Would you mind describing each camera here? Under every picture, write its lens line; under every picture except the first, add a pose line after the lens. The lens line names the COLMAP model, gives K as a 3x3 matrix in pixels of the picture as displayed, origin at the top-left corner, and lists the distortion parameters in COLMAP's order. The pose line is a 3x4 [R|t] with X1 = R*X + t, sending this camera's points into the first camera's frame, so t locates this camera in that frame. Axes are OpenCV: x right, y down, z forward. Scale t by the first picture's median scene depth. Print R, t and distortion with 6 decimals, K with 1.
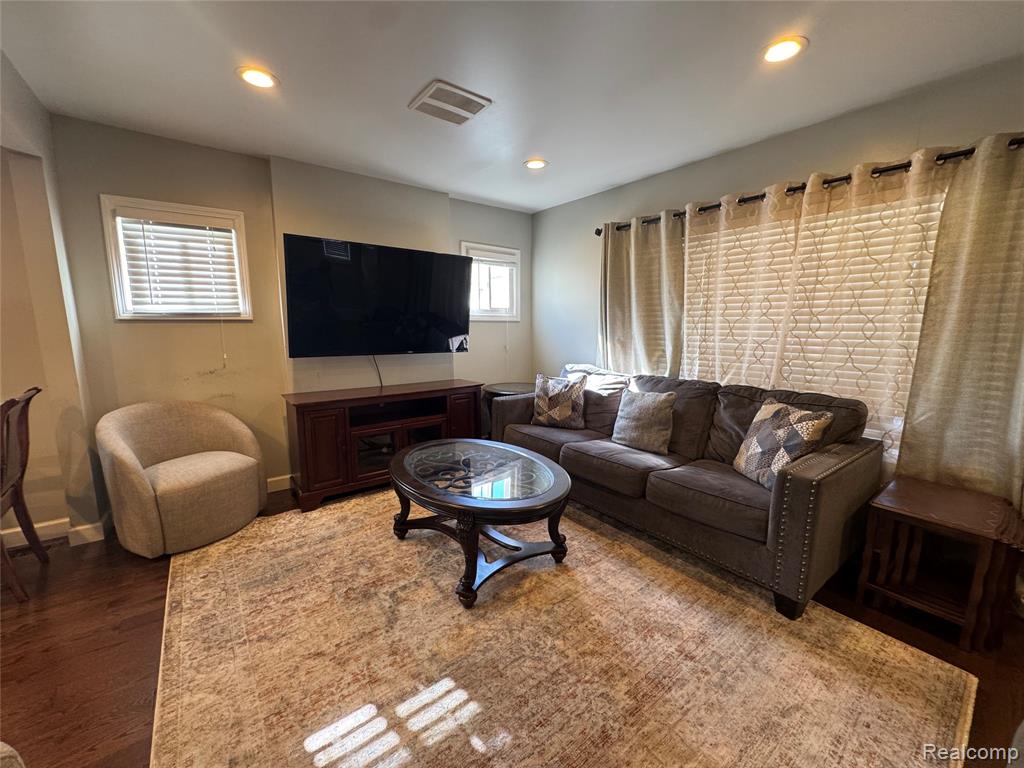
lens RADIAL K [[411.9, 0, 512.6], [0, 411.9, 383.8], [0, 0, 1]] dist [0.000761, -0.000927]
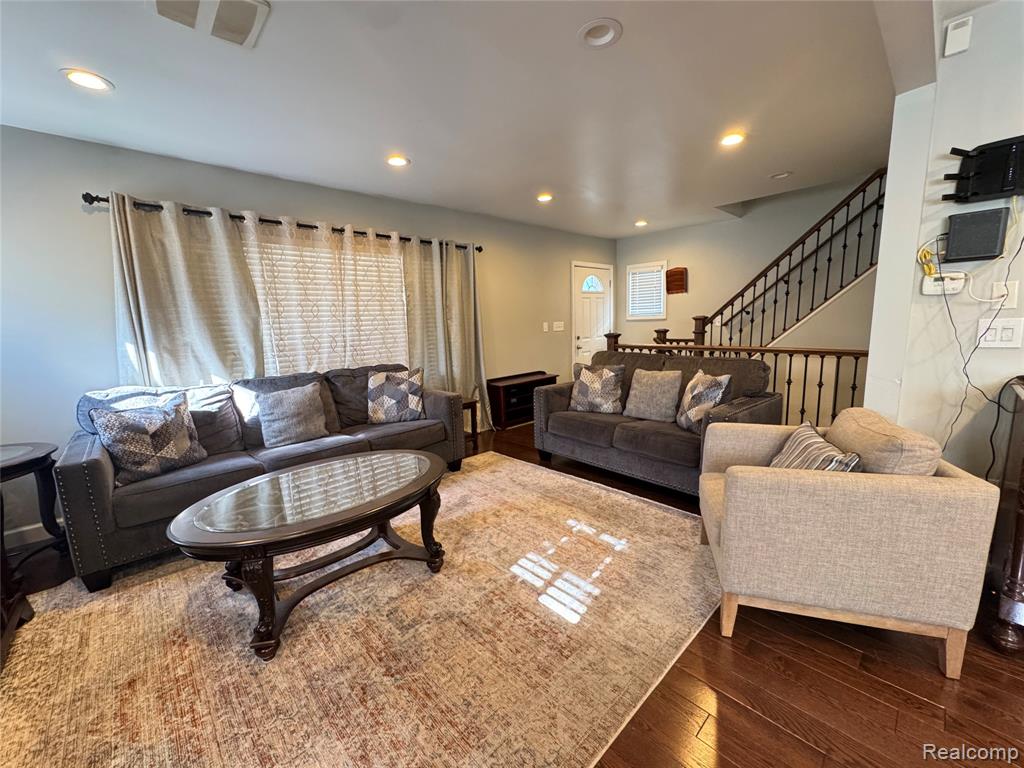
lens RADIAL K [[411.9, 0, 513.7], [0, 411.9, 384.6], [0, 0, 1]] dist [0.000761, -0.000927]
pose [[-0.108865, -0.150776, 0.982555, -0.871366], [0.177828, 0.969532, 0.168481, -0.075556], [-0.978021, 0.193067, -0.078735, 0.595362]]
